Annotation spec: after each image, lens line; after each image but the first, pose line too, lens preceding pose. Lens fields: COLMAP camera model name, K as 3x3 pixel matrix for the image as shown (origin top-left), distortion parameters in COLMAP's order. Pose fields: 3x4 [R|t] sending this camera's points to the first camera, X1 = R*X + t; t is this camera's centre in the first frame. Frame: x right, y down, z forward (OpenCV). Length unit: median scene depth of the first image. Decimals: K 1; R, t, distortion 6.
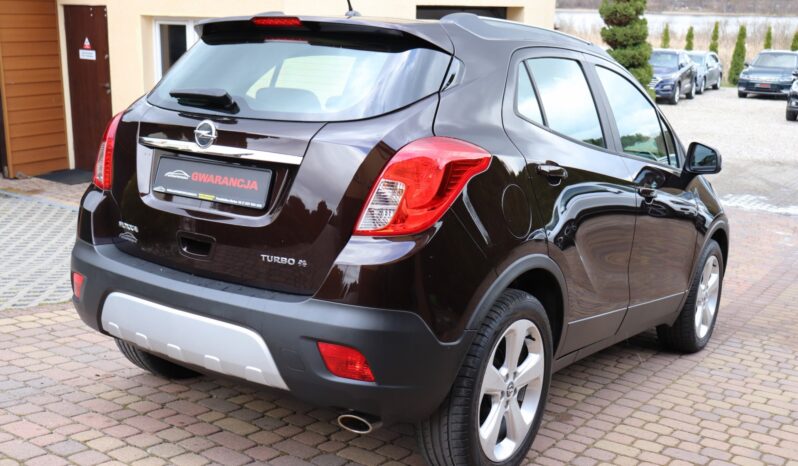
lens RADIAL K [[874.2, 0, 399.0], [0, 874.2, 233.0], [0, 0, 1]] dist [-0.049282, 0.060373]
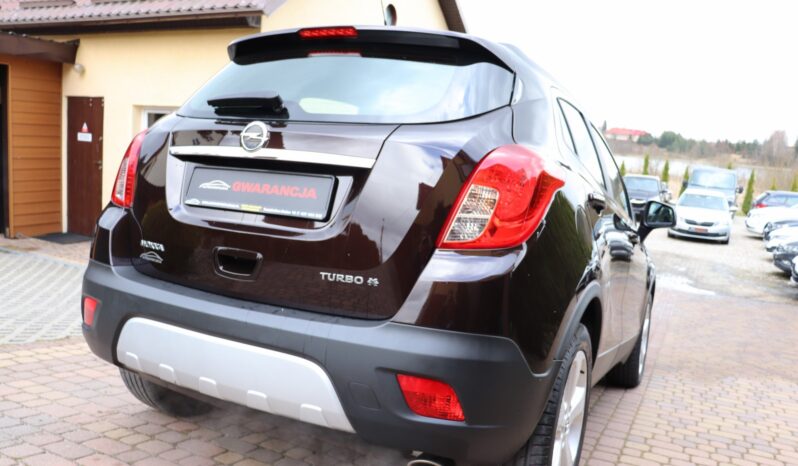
lens RADIAL K [[659.8, 0, 399.0], [0, 659.8, 233.0], [0, 0, 1]] dist [-0.175878, 0.151258]
pose [[0.990608, 0.025996, 0.134236, -0.150334], [-0.011816, 0.994363, -0.105365, 0.047527], [-0.136219, 0.102789, 0.985332, 0.312373]]
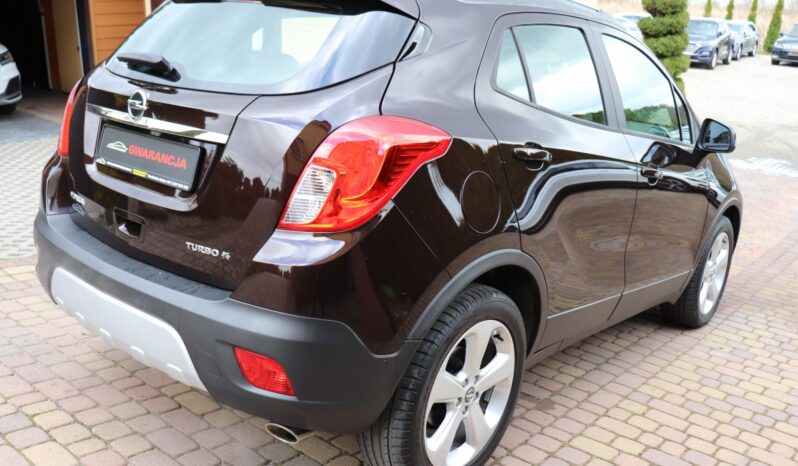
lens RADIAL K [[752.8, 0, 399.0], [0, 752.8, 233.0], [0, 0, 1]] dist [-0.129542, 0.128924]
pose [[0.995353, 0.044972, -0.085142, 0.111452], [-0.037724, 0.995675, 0.084903, -0.051603], [0.088592, -0.081296, 0.992745, 0.229082]]
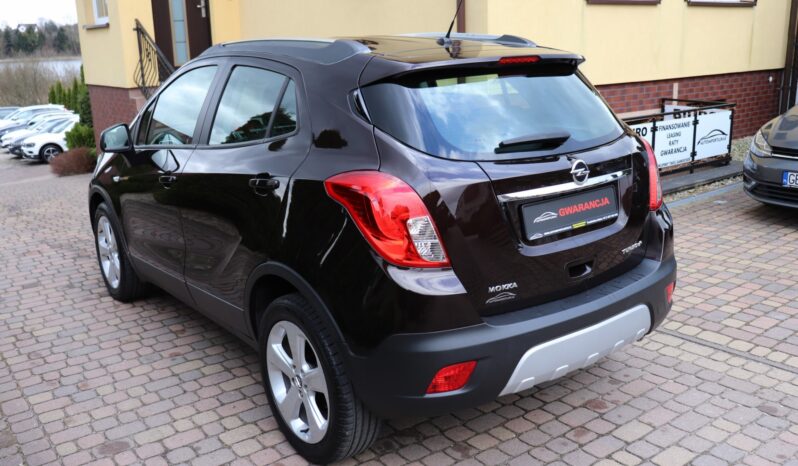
lens RADIAL K [[752.8, 0, 399.0], [0, 752.8, 233.0], [0, 0, 1]] dist [-0.129542, 0.128924]
pose [[0.316730, -0.329050, 0.889611, -1.089761], [0.189354, 0.940954, 0.280625, -0.327021], [-0.929423, 0.079569, 0.360335, 0.808970]]
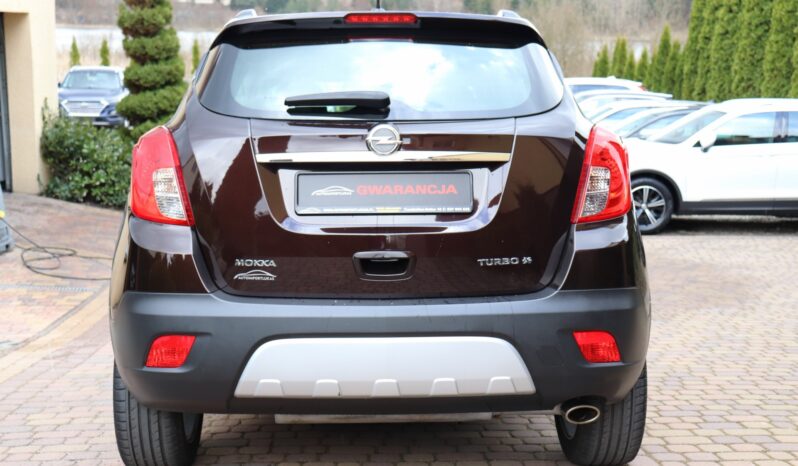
lens RADIAL K [[1096.1, 0, 399.0], [0, 1096.1, 233.0], [0, 0, 1]] dist [0.009506, 0.018303]
pose [[0.807207, -0.116986, 0.578560, -0.810492], [0.152249, 0.988262, -0.012589, -0.001827], [-0.570296, 0.098247, 0.815543, 0.068842]]
